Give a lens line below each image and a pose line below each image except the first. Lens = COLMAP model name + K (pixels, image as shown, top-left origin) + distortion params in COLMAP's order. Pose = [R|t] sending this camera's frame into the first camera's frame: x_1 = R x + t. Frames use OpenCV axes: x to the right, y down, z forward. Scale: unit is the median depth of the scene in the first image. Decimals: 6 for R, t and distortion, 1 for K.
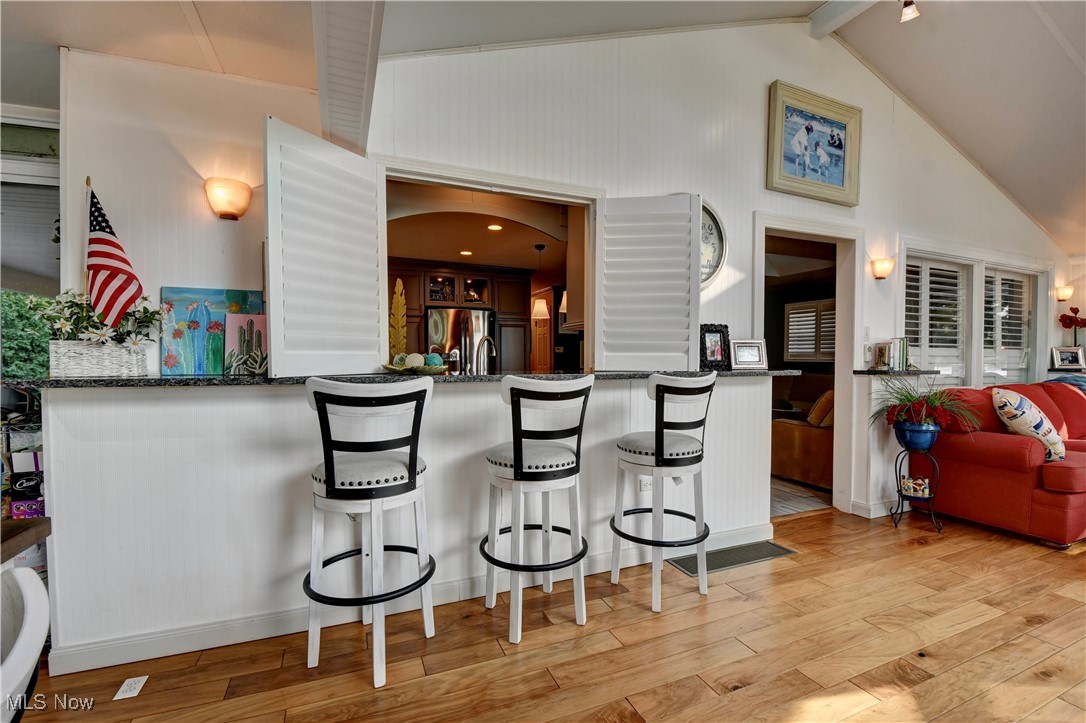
lens RADIAL K [[478.8, 0, 547.2], [0, 478.8, 368.7], [0, 0, 1]] dist [0.018102, -0.019713]
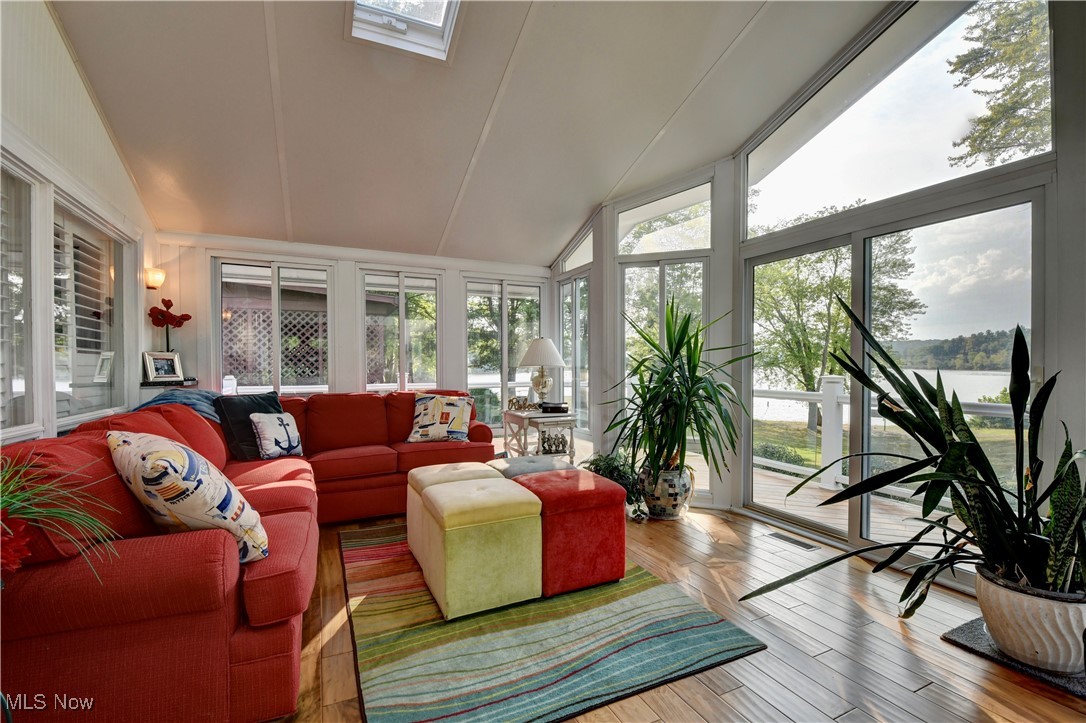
lens RADIAL K [[478.8, 0, 547.2], [0, 478.8, 368.7], [0, 0, 1]] dist [0.018102, -0.019713]
pose [[-0.040499, -0.010849, 0.999121, 0.438010], [0.027856, 0.999540, 0.011983, -0.015942], [-0.998791, 0.028317, -0.040179, 0.581849]]
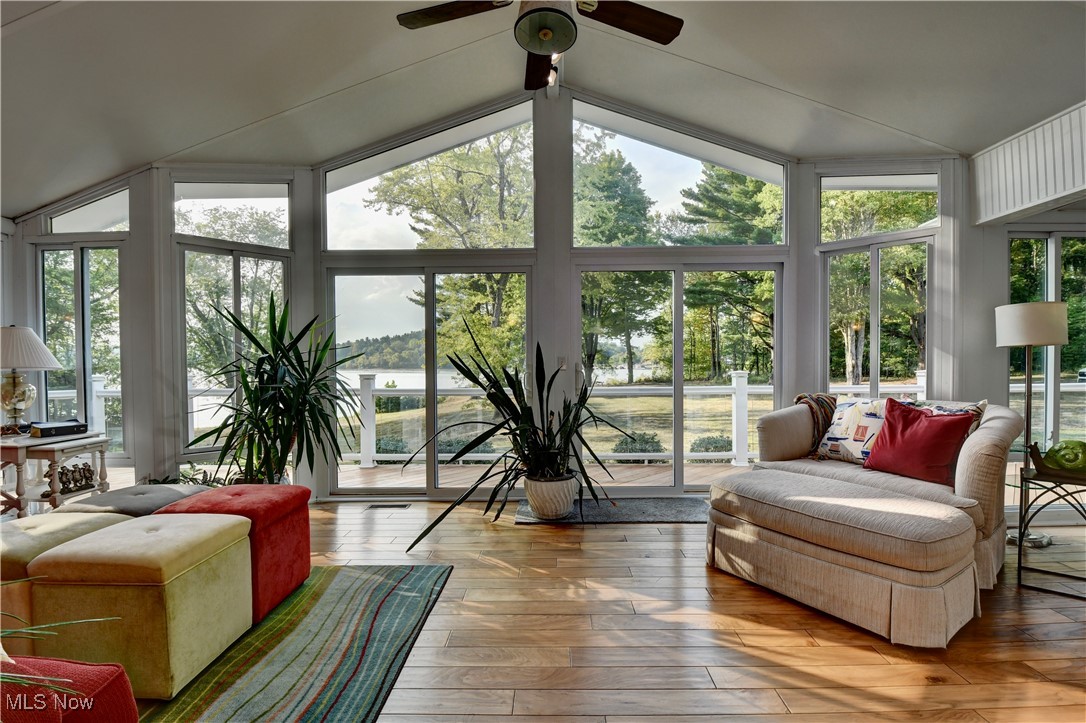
lens RADIAL K [[478.8, 0, 547.2], [0, 478.8, 368.7], [0, 0, 1]] dist [0.018102, -0.019713]
pose [[-0.912552, -0.001358, 0.408958, 0.526988], [0.015537, 0.999157, 0.037988, -0.025265], [-0.408665, 0.041020, -0.911762, 0.948656]]
